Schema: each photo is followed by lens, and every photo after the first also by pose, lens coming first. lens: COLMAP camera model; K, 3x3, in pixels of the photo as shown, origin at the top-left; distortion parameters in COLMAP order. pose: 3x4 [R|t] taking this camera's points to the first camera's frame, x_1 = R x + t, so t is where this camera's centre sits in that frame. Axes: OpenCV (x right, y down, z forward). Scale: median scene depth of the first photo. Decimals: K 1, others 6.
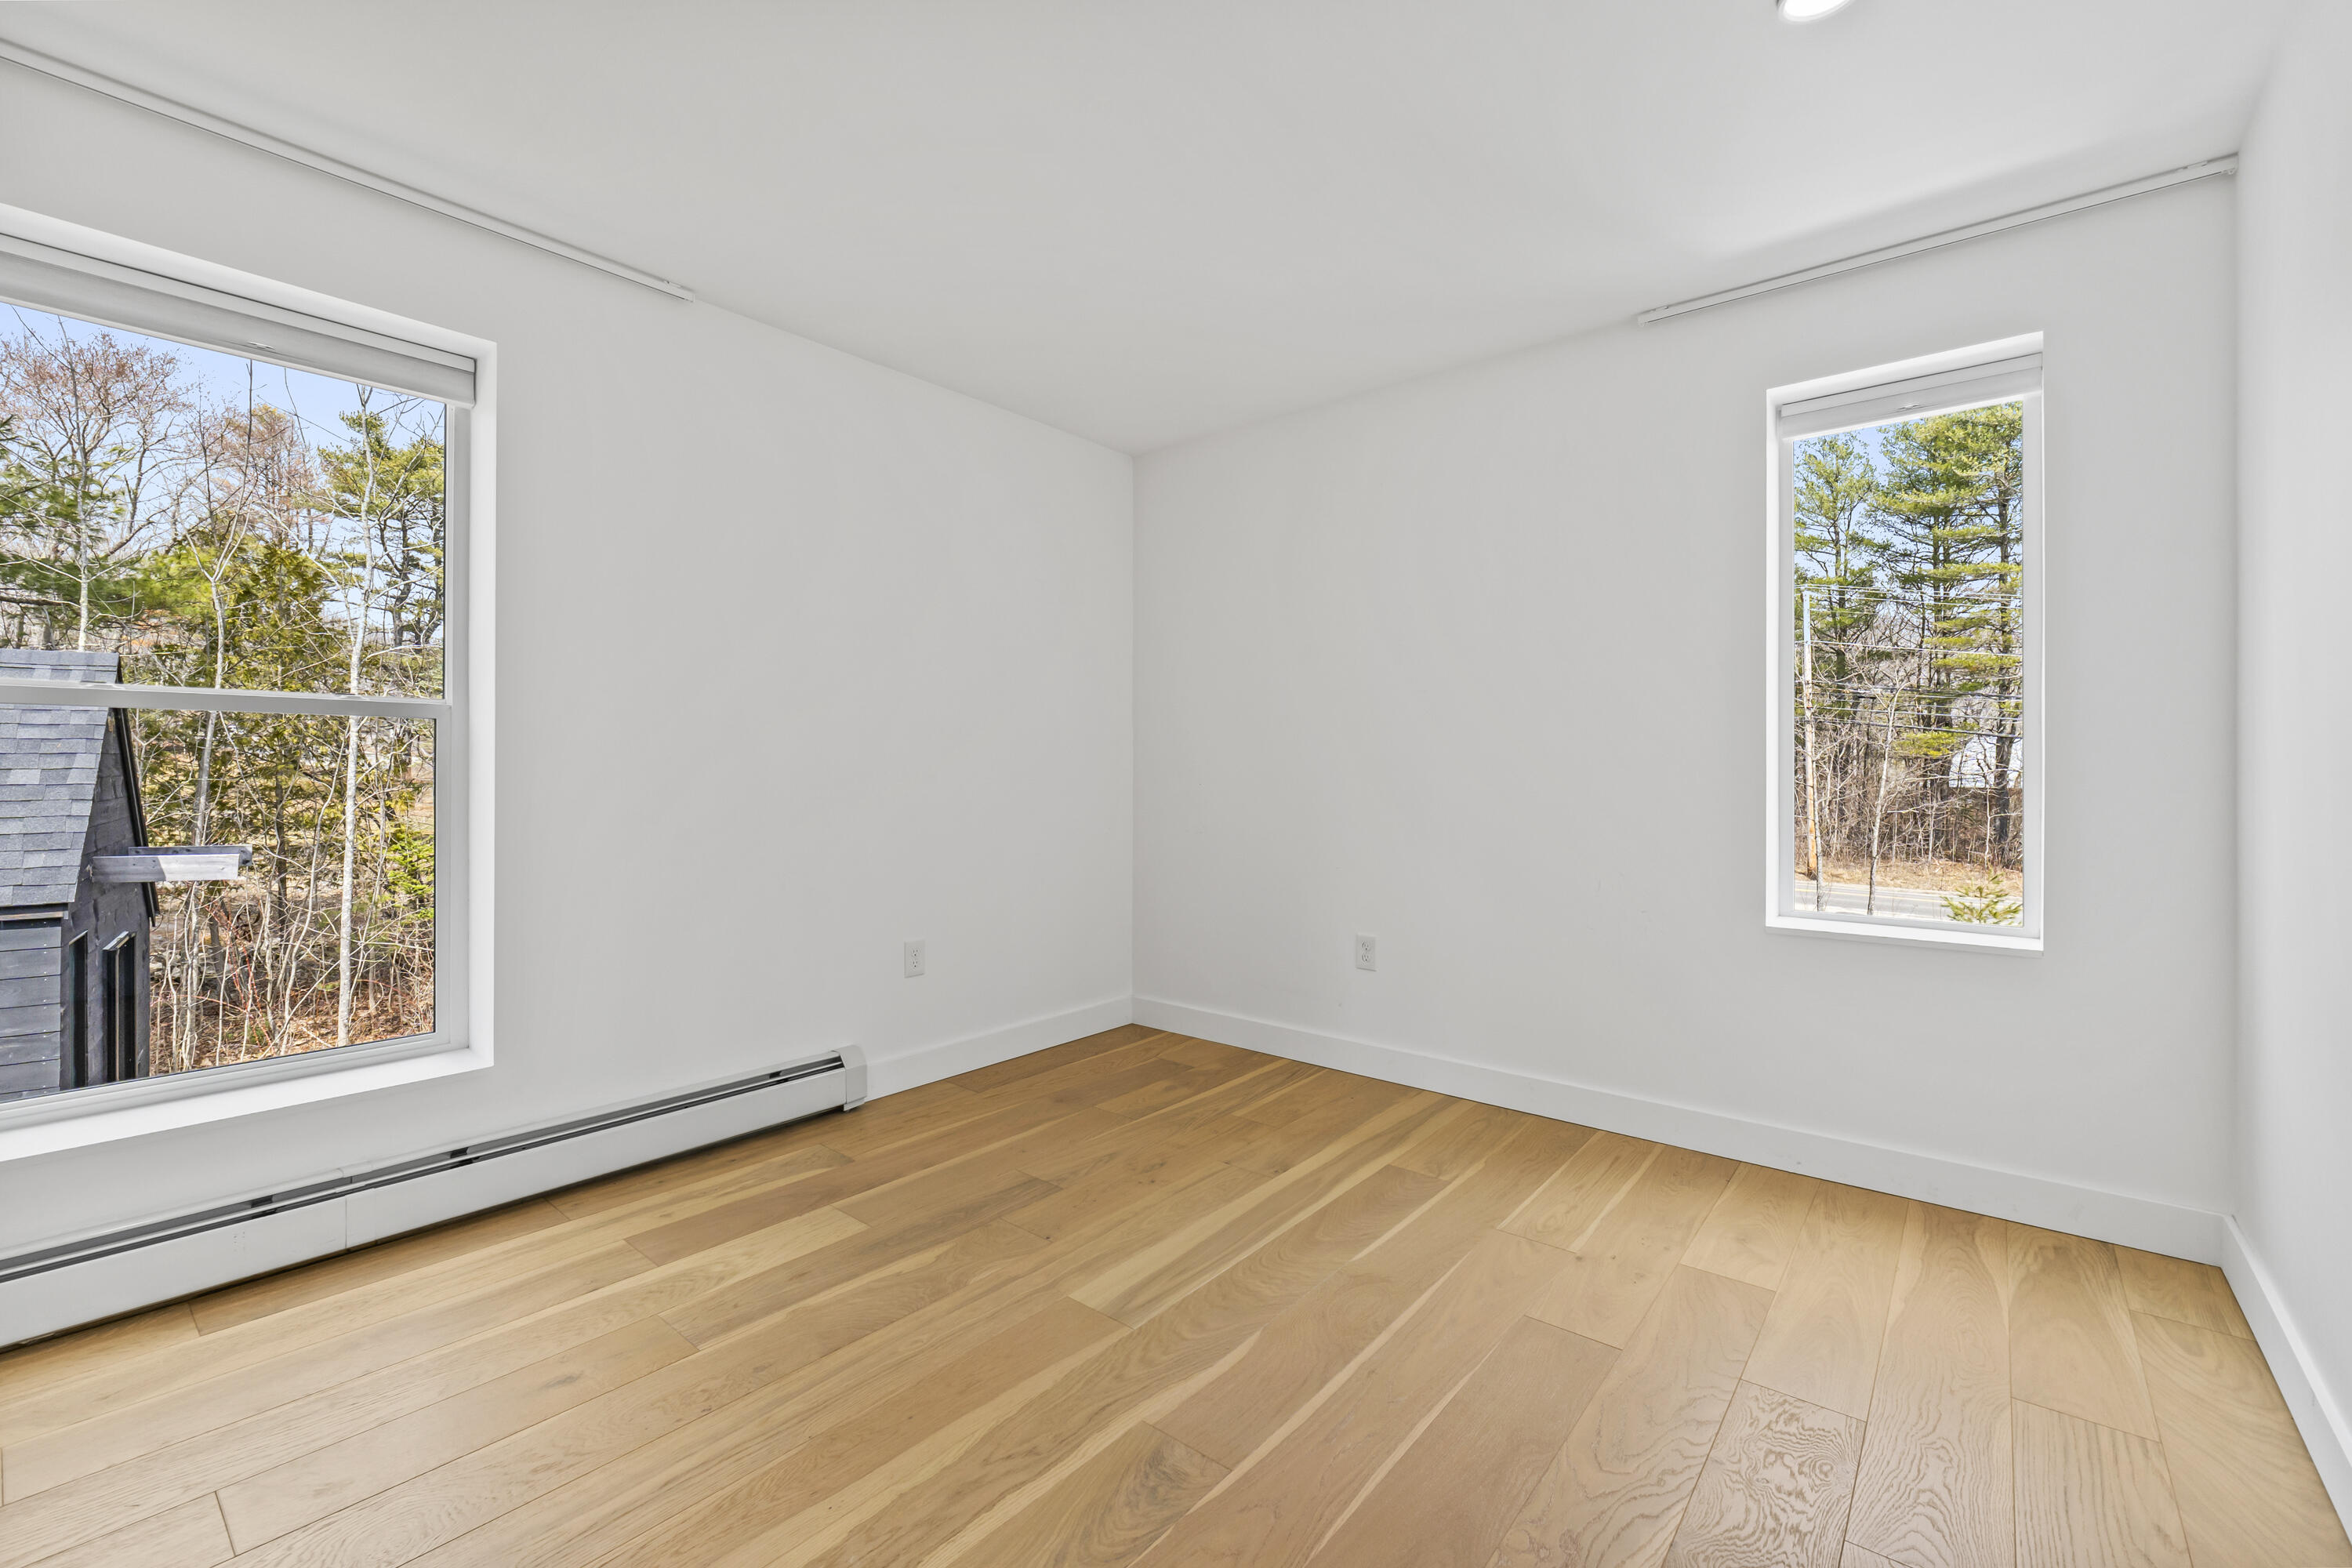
lens RADIAL K [[998.4, 0, 1174.8], [0, 998.4, 772.3], [0, 0, 1]] dist [0.000637, 0.000151]
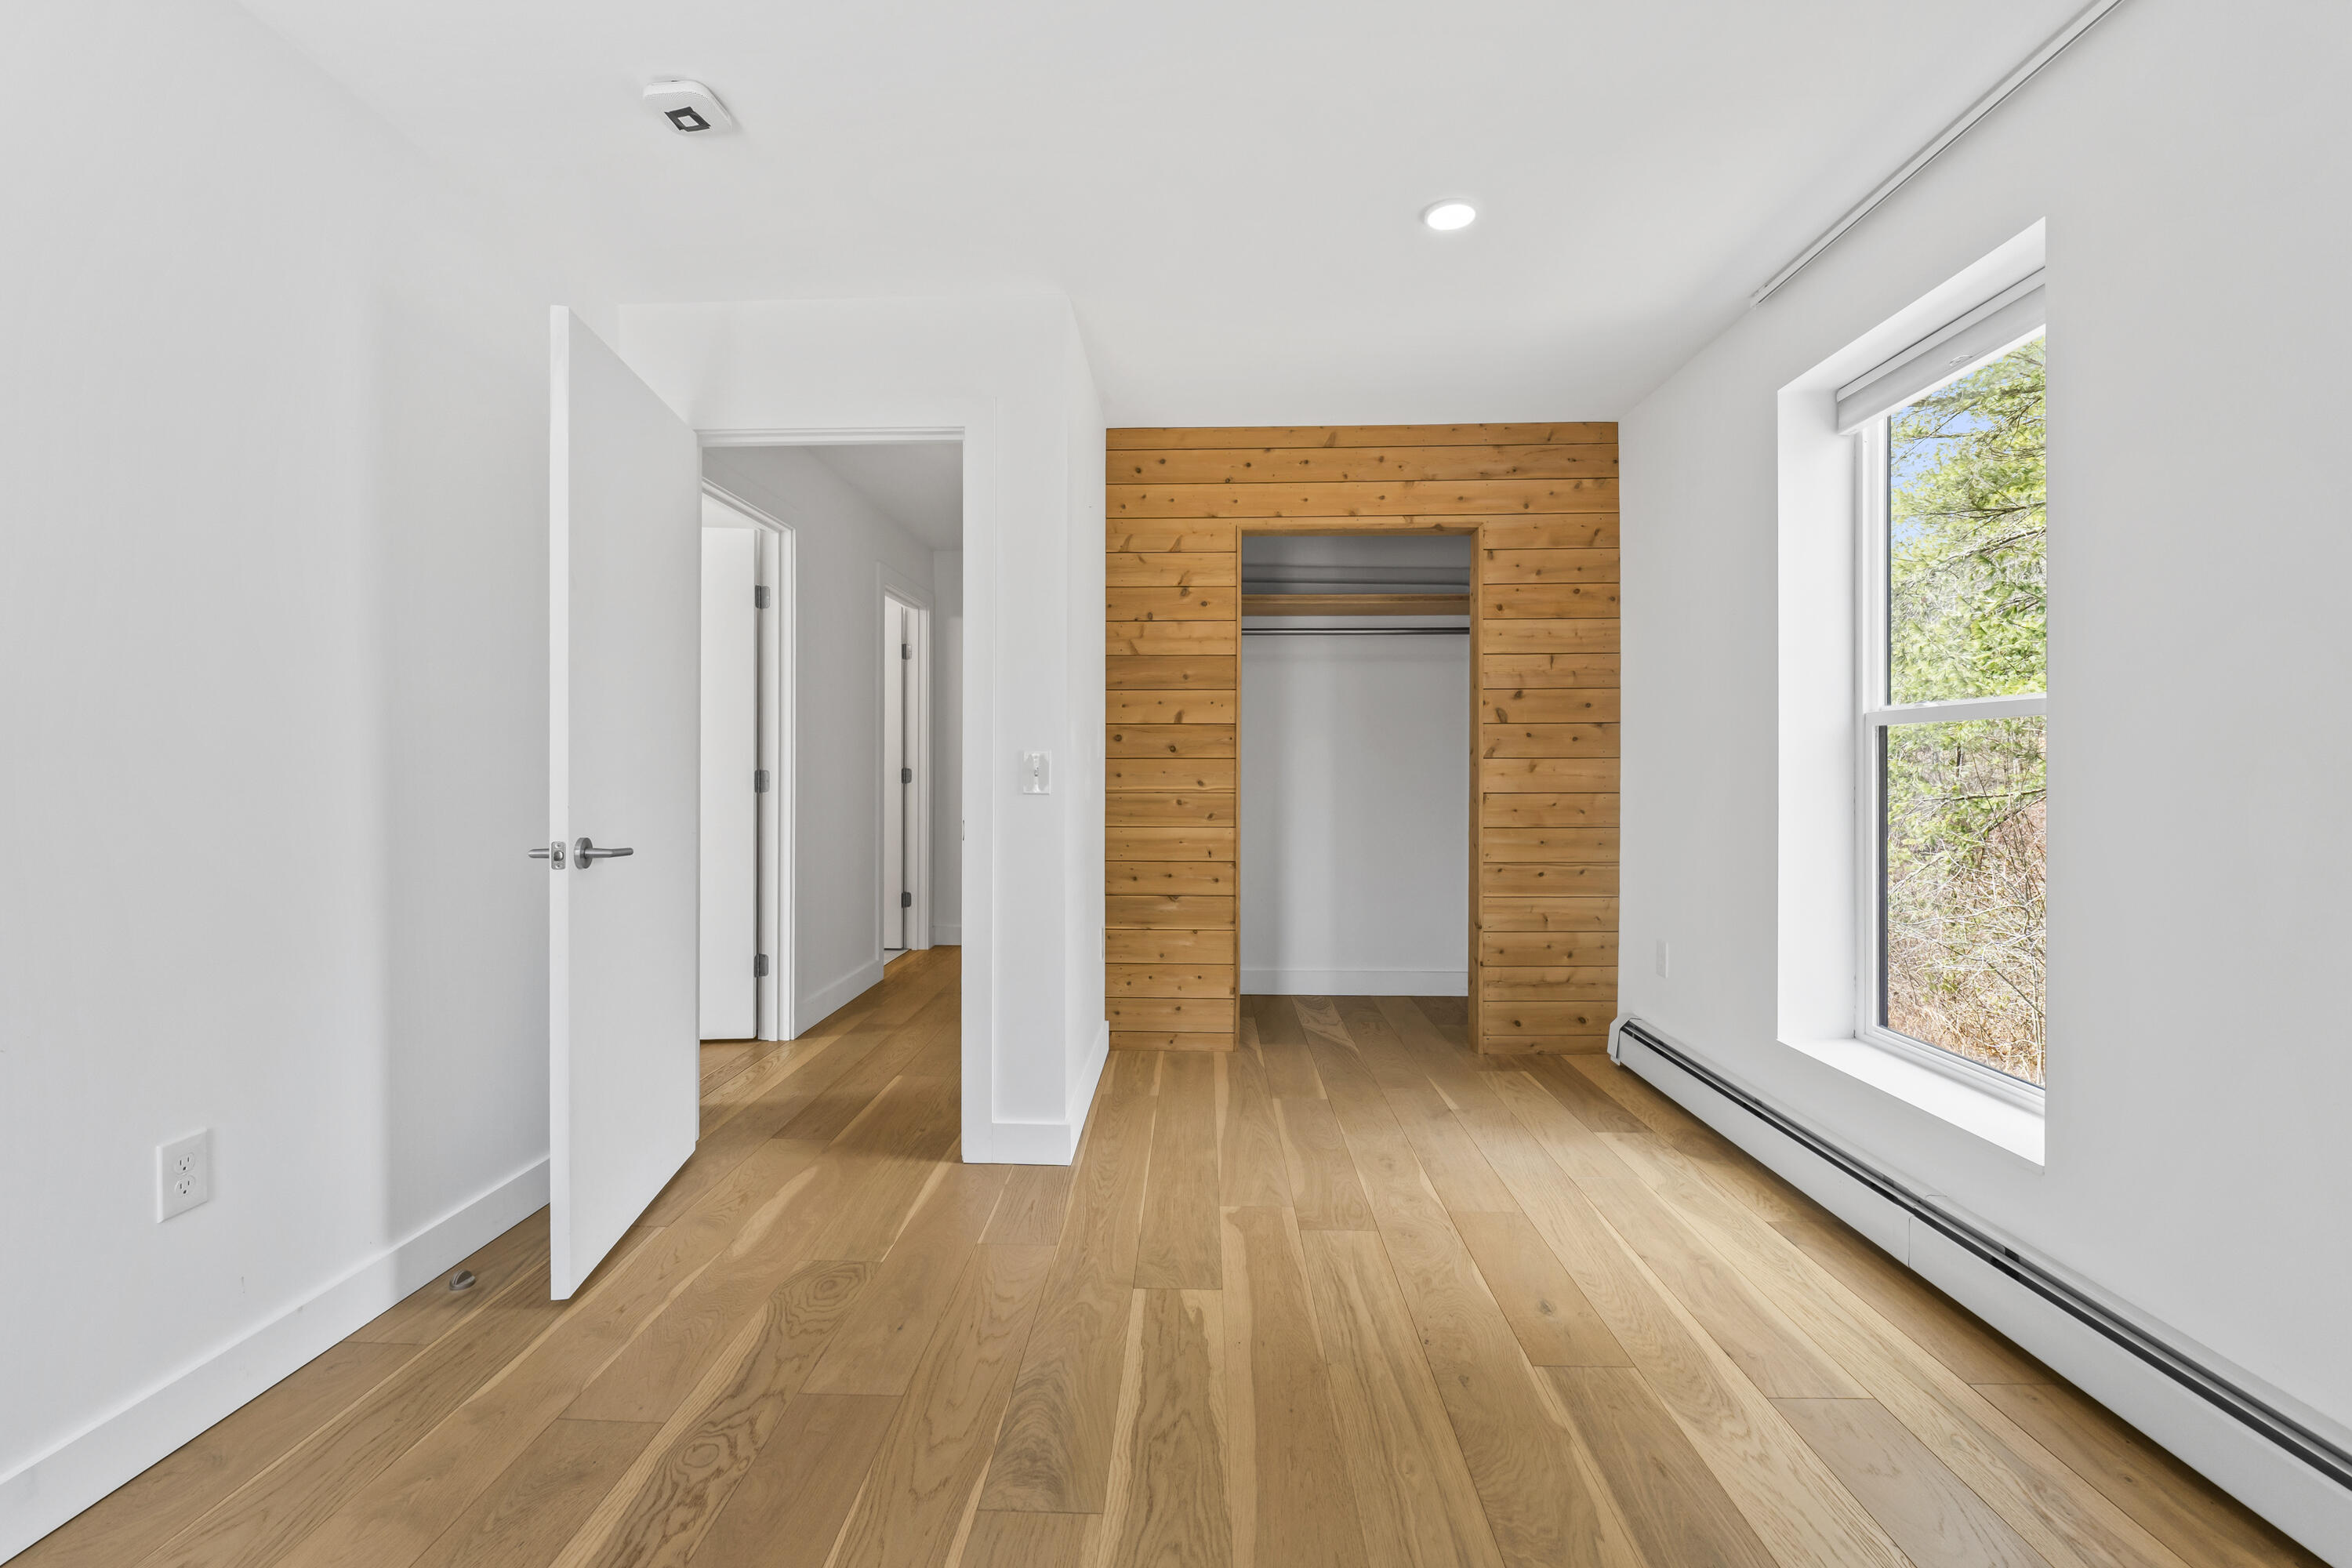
lens RADIAL K [[998.4, 0, 1172.0], [0, 998.4, 774.6], [0, 0, 1]] dist [0.000637, 0.000151]
pose [[-0.792322, -0.000064, -0.610104, 0.471519], [-0.004934, 0.999968, 0.006302, -0.012789], [0.610084, 0.008003, -0.792297, 1.784942]]
